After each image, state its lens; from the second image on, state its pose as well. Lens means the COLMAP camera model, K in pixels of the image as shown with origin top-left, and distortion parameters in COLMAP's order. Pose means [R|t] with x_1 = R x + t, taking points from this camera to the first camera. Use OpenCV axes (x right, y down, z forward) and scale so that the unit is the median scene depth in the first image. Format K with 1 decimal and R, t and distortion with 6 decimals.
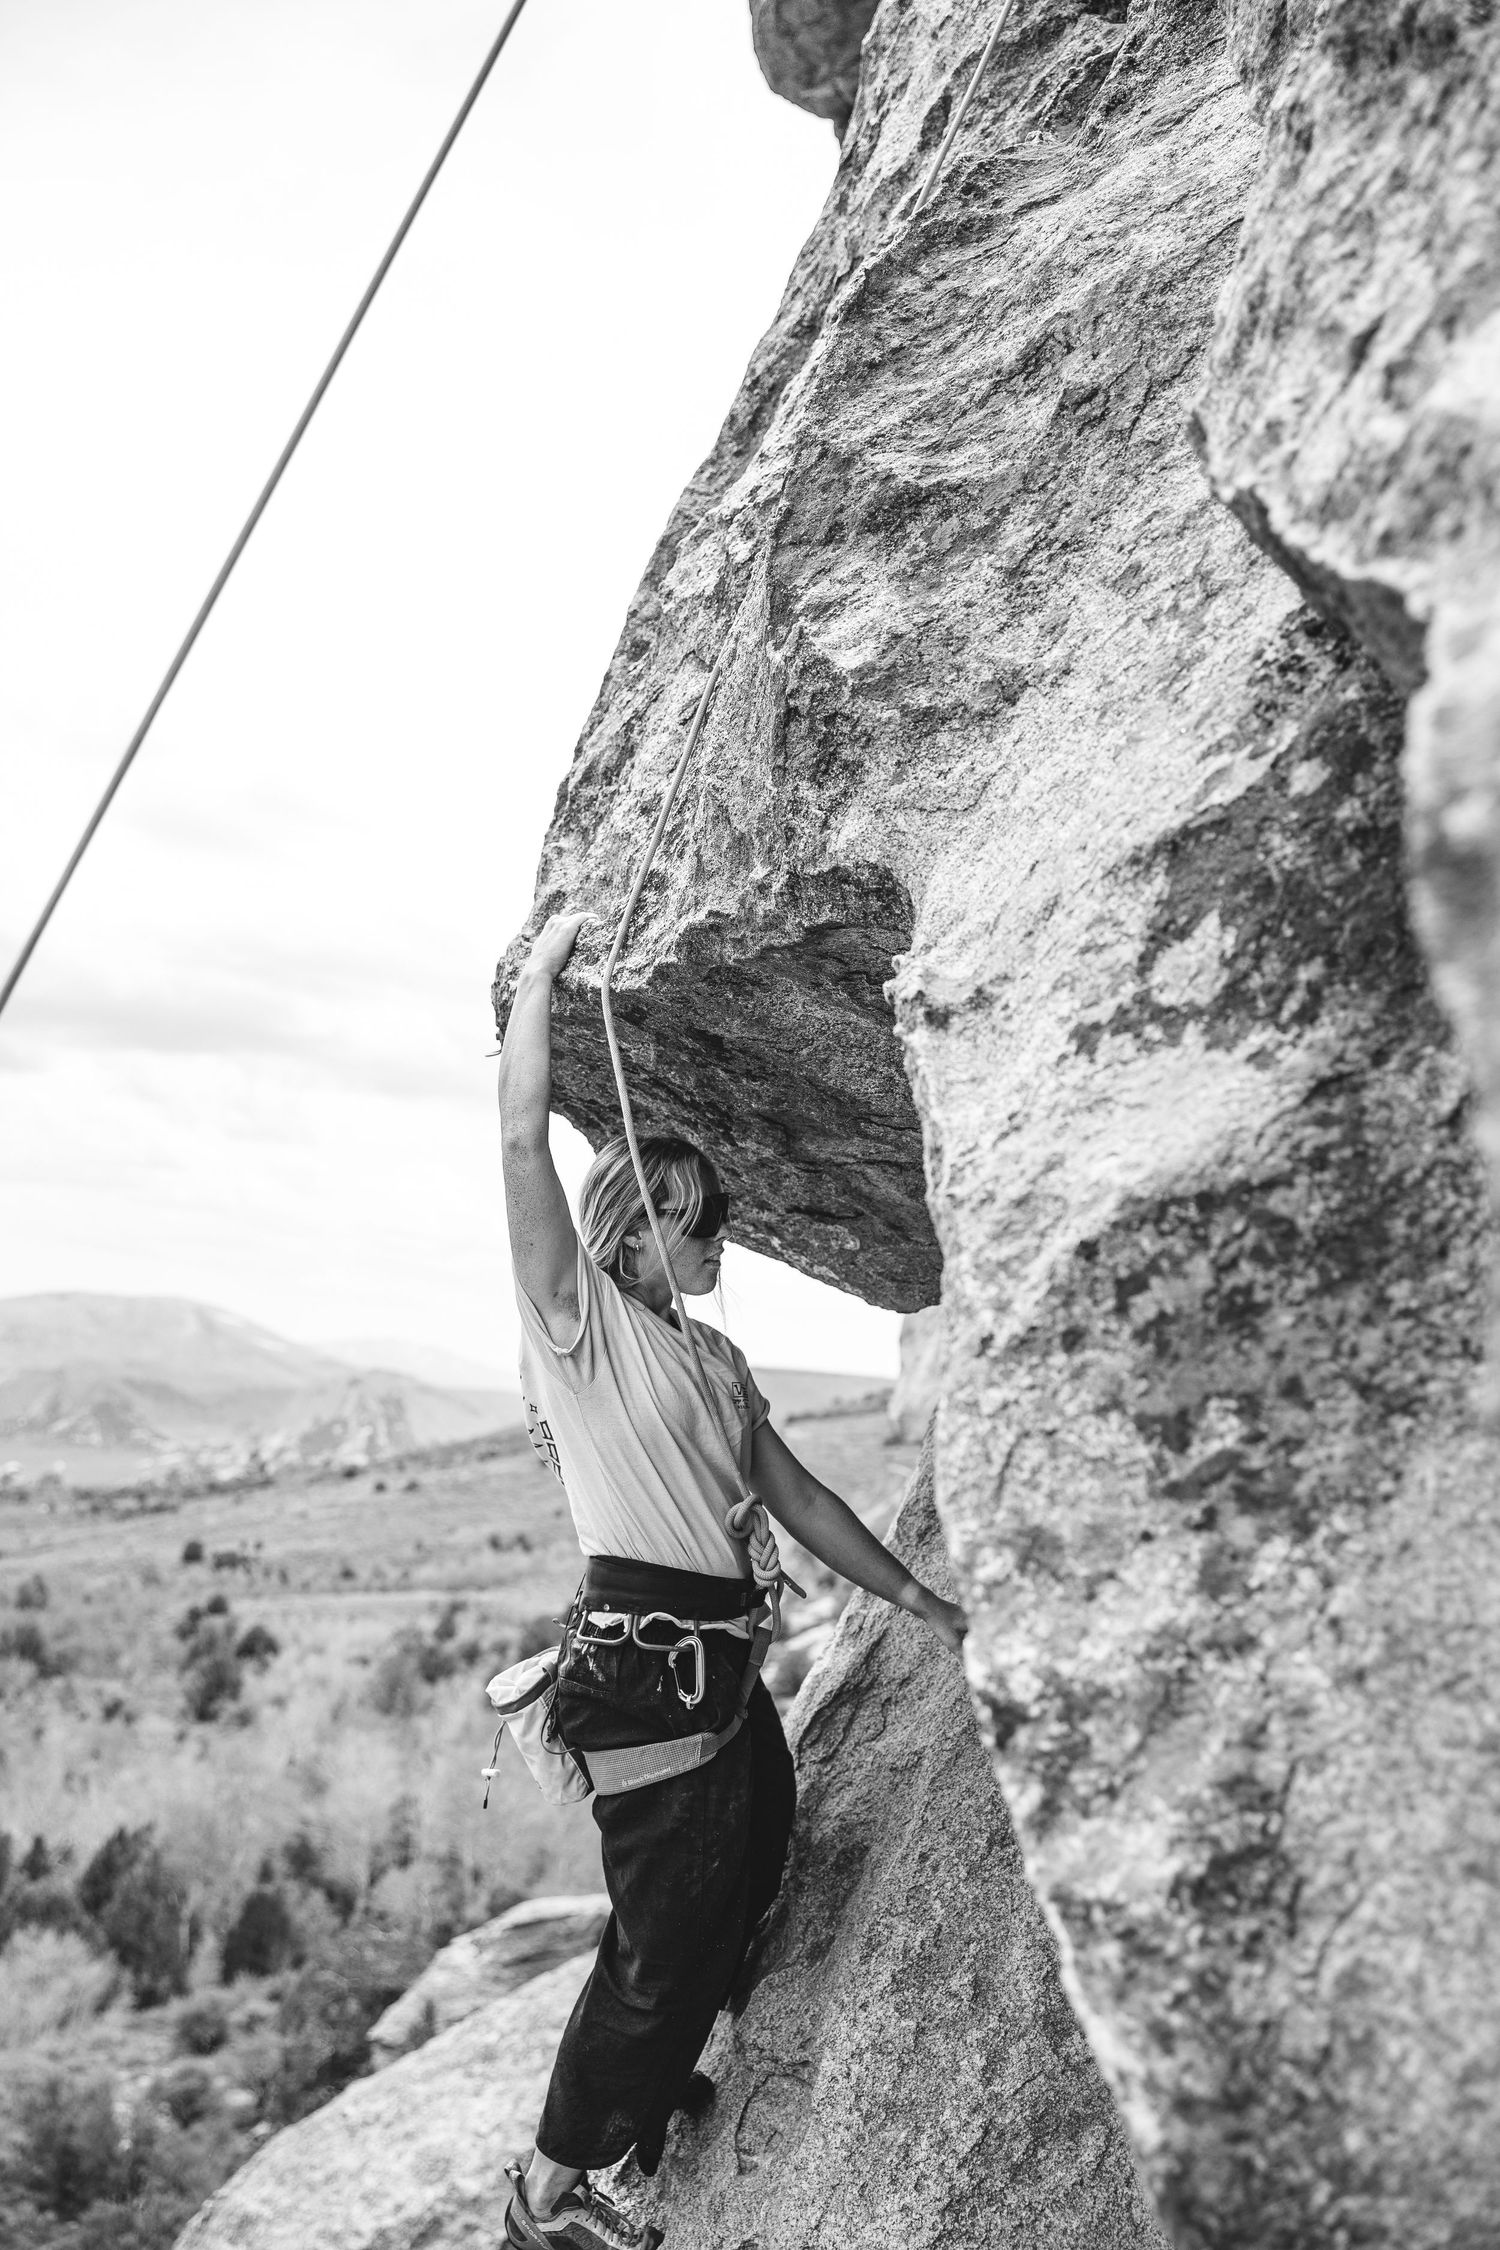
lens RADIAL K [[2743.0, 0, 753.0], [0, 2743.0, 1123.8], [0, 0, 1]] dist [0.049757, 0.000000]
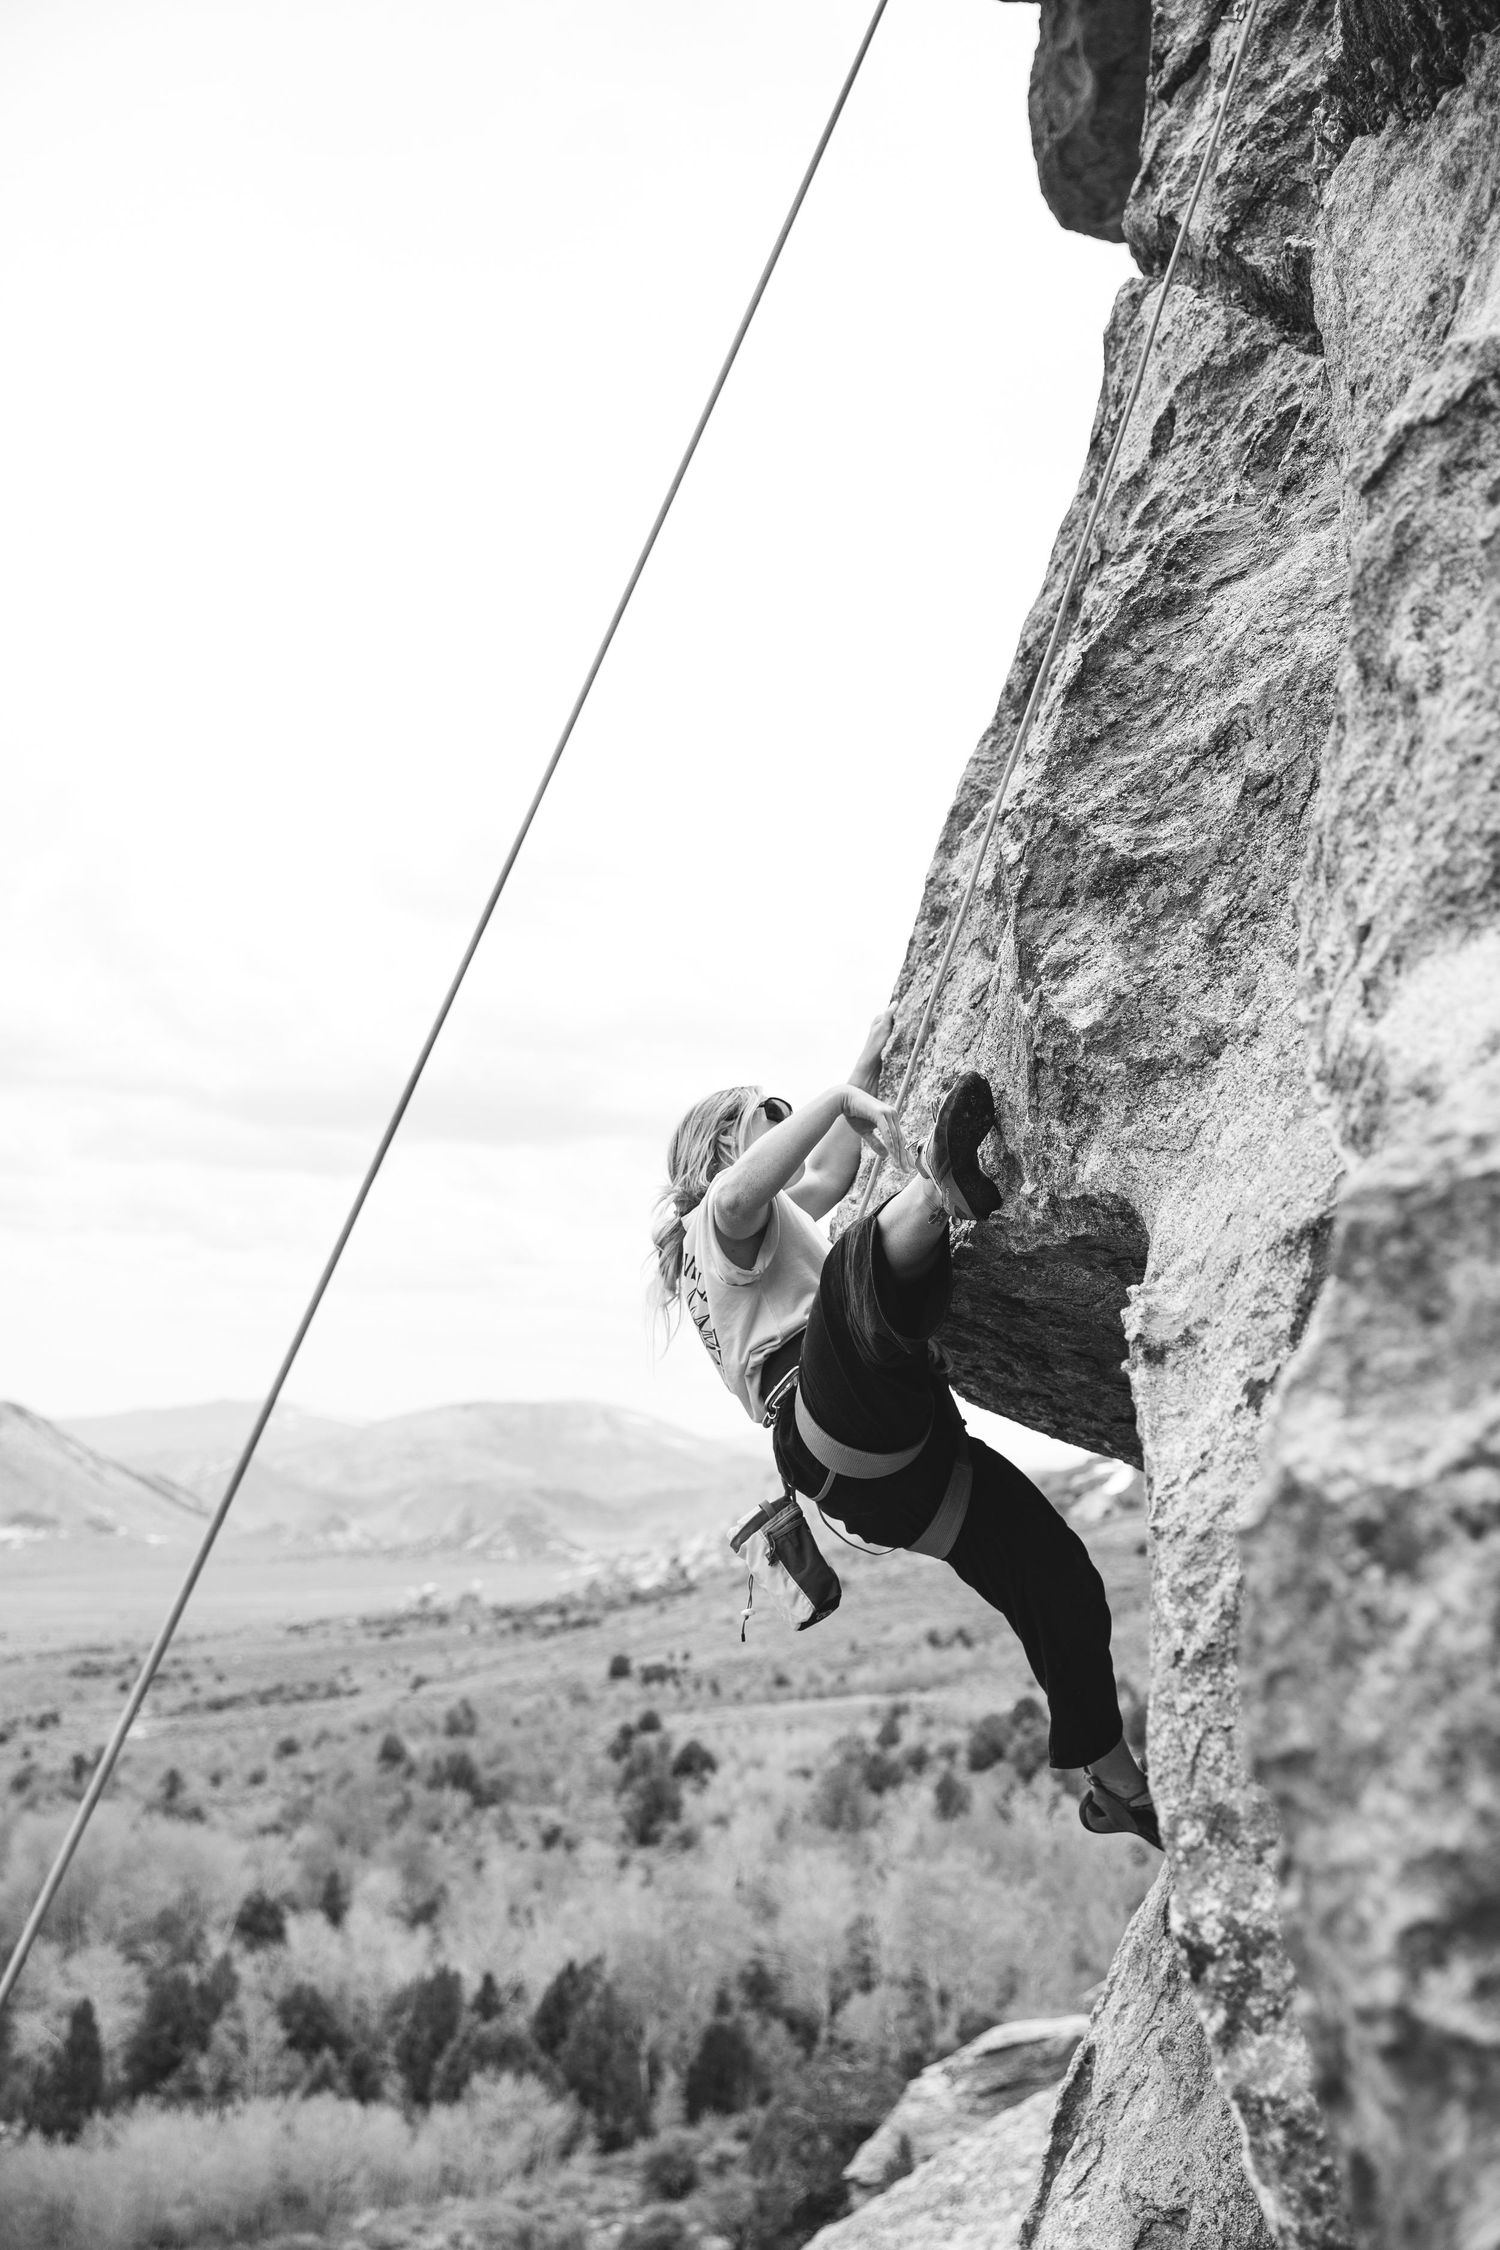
lens RADIAL K [[2964.4, 0, 744.2], [0, 2964.4, 1122.1], [0, 0, 1]] dist [0.088856, 0.000000]
pose [[0.985972, -0.082825, -0.144910, 0.058924], [0.080429, 0.996510, -0.022325, -0.086133], [0.146253, 0.010357, 0.989193, -0.234540]]
